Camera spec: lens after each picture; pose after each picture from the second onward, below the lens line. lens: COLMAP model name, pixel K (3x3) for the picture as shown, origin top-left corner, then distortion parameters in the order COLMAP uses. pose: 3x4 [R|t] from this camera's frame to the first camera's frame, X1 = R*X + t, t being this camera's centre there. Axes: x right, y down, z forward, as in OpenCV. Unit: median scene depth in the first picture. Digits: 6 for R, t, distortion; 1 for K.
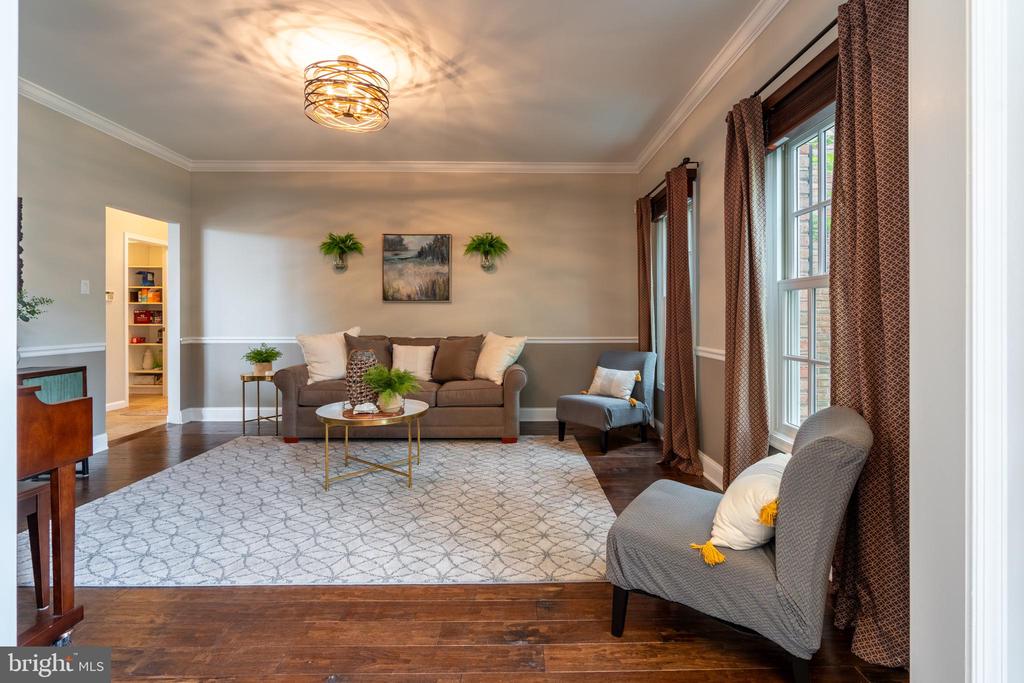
lens RADIAL K [[469.4, 0, 524.8], [0, 469.4, 319.7], [0, 0, 1]] dist [-0.000470, -0.000061]
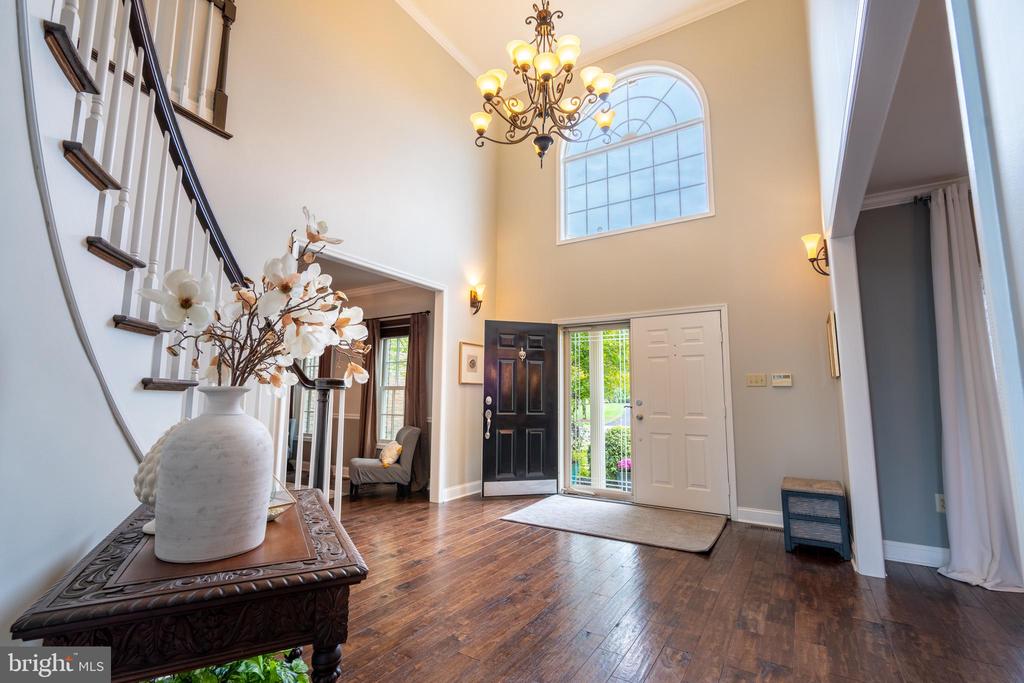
lens RADIAL K [[469.4, 0, 506.7], [0, 469.4, 341.2], [0, 0, 1]] dist [-0.000470, -0.000061]
pose [[0.583933, 0.105003, 0.804982, -0.652998], [0.000467, 0.991556, -0.129679, 0.011272], [-0.811801, 0.076100, 0.578954, -0.602170]]
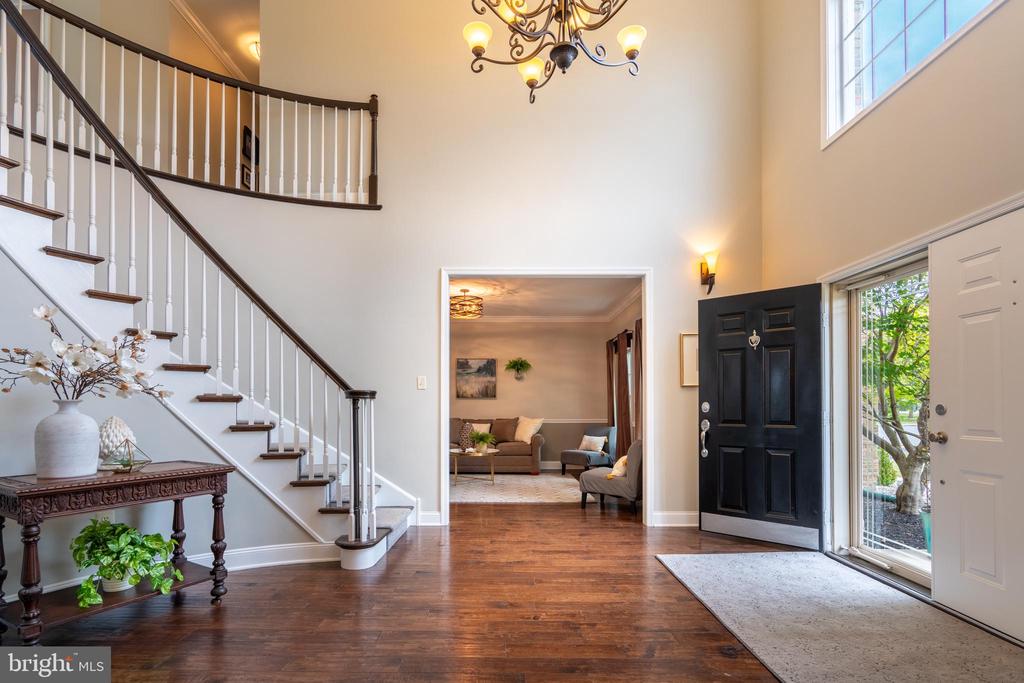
lens RADIAL K [[469.4, 0, 495.5], [0, 469.4, 401.4], [0, 0, 1]] dist [-0.000470, -0.000061]
pose [[0.998393, -0.002389, -0.056625, -0.075867], [0.000981, 0.999690, -0.024876, 0.016363], [0.056667, 0.024781, 0.998086, -0.774685]]
